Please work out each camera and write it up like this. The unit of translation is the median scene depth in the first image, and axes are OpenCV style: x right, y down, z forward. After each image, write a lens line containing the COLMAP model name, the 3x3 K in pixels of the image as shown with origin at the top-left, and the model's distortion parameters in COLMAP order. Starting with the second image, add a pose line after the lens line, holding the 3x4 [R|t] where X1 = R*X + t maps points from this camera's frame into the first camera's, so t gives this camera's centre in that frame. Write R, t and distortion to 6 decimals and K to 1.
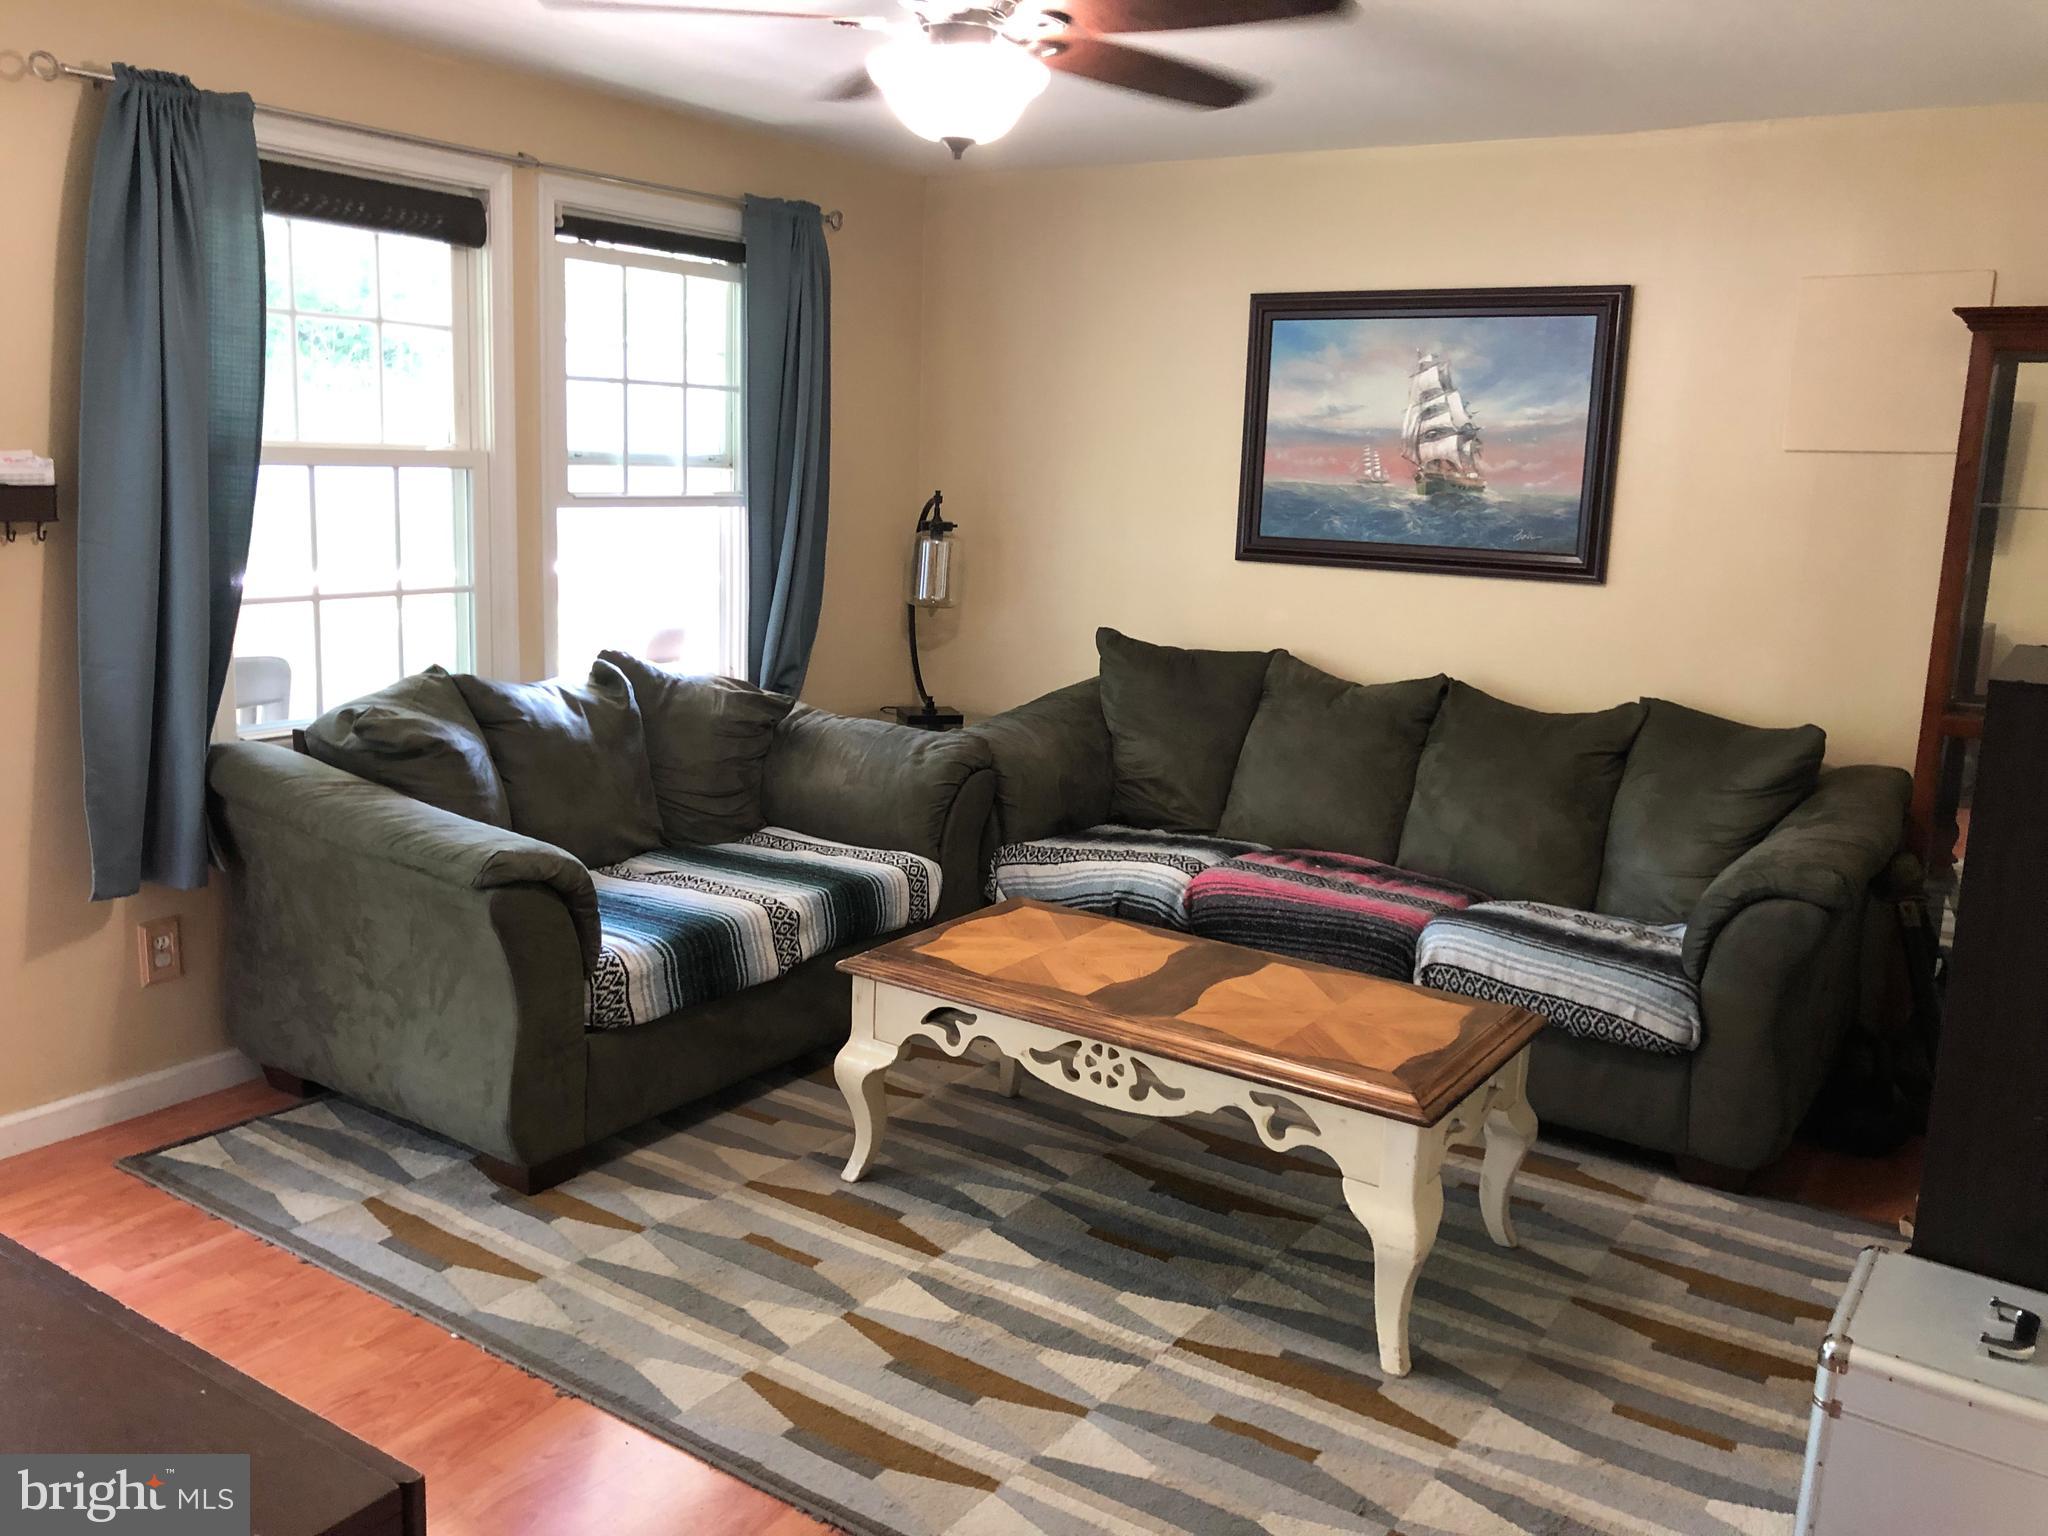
lens RADIAL K [[1656.1, 0, 1024.0], [0, 1656.1, 768.0], [0, 0, 1]] dist [0.010694, 0.008623]
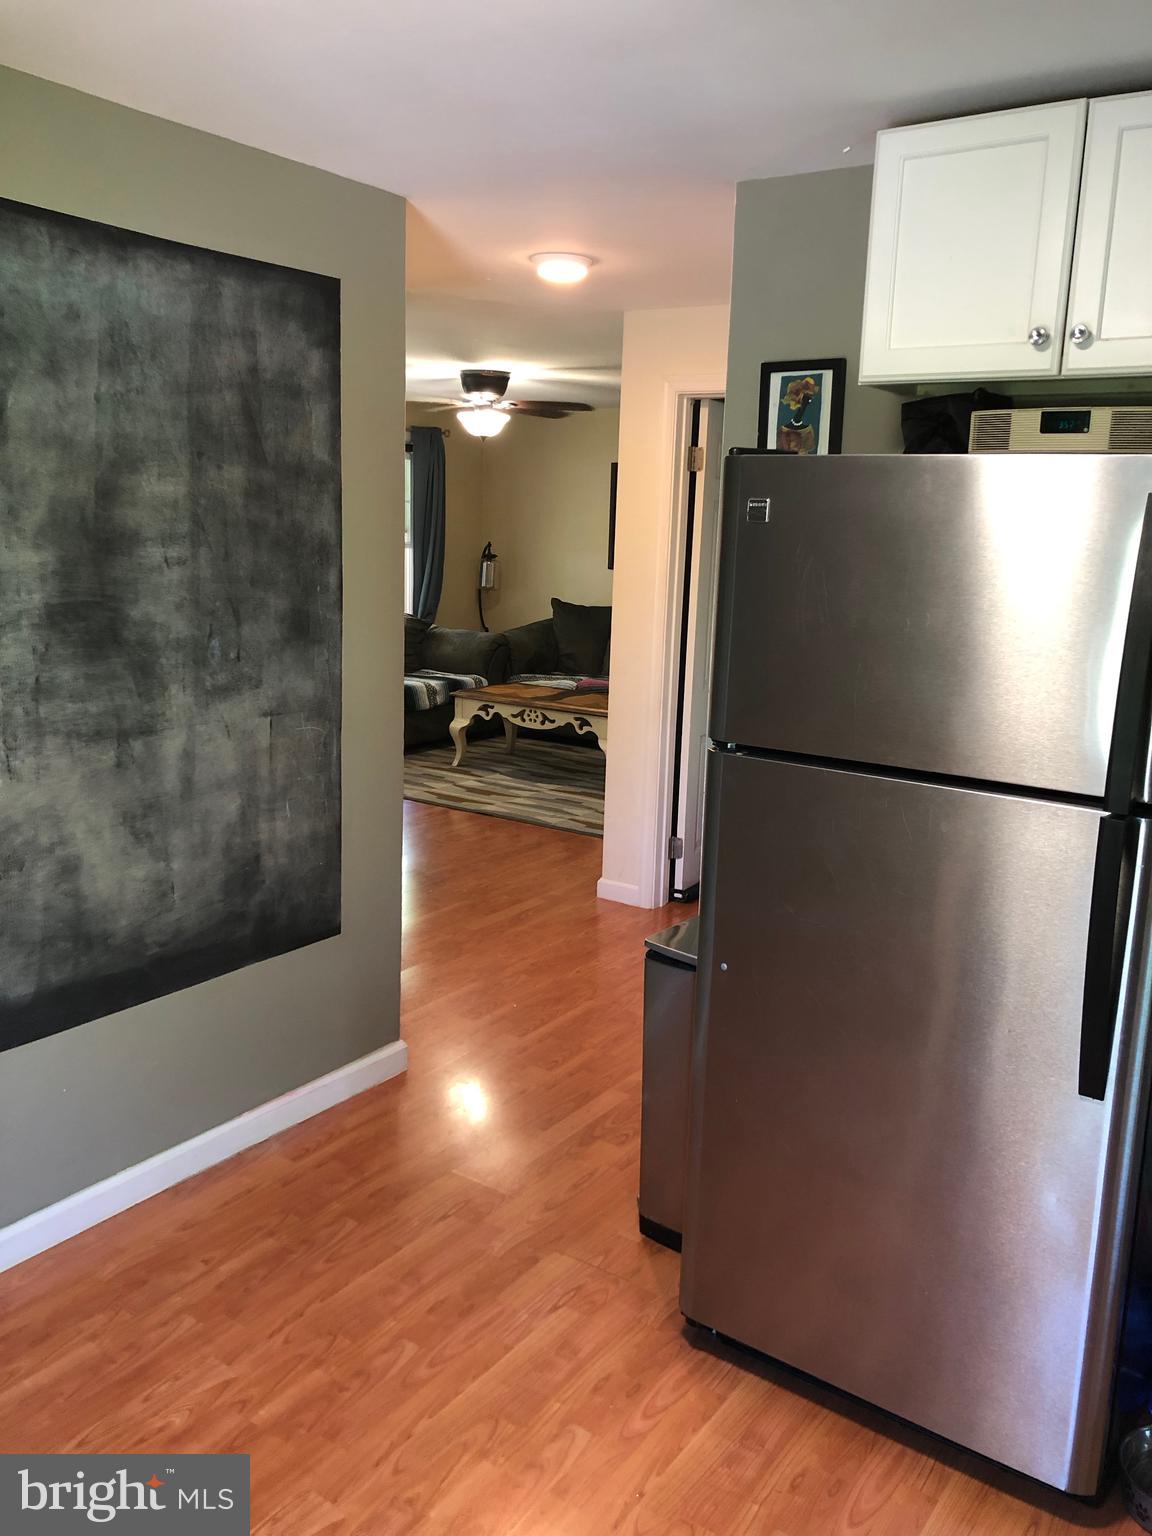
lens RADIAL K [[1242.1, 0, 576.0], [0, 1242.1, 768.0], [0, 0, 1]] dist [0.010694, 0.008623]
pose [[0.999987, 0.000269, -0.005052, 0.131863], [-0.000238, 0.999981, 0.006194, 0.241775], [0.005053, -0.006193, 0.999968, -1.299982]]
